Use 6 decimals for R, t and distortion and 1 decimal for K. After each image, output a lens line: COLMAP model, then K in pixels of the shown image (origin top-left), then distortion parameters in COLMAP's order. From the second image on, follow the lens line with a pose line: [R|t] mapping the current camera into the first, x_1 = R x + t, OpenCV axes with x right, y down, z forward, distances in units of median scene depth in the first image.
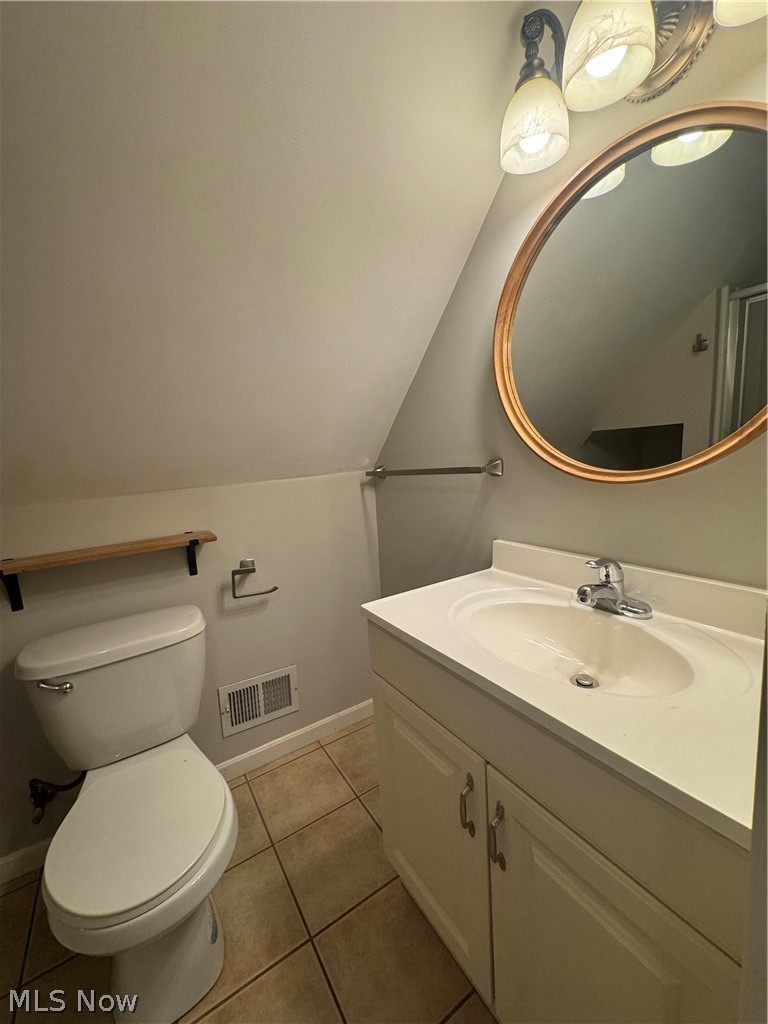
lens RADIAL K [[410.2, 0, 384.0], [0, 410.2, 512.0], [0, 0, 1]] dist [-0.004309, -0.000059]
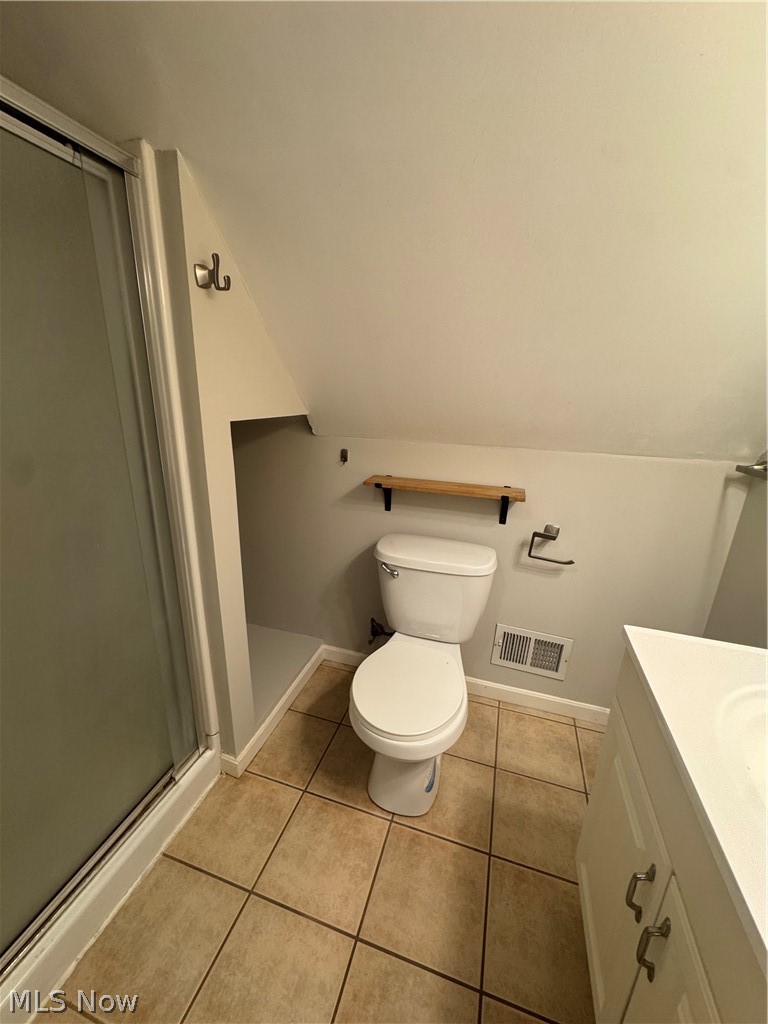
lens RADIAL K [[410.2, 0, 384.0], [0, 410.2, 512.0], [0, 0, 1]] dist [-0.004309, -0.000059]
pose [[0.636973, 0.303692, -0.708545, 0.117173], [-0.184513, 0.952477, 0.242370, -0.090487], [0.748479, -0.023648, 0.662737, 0.009034]]
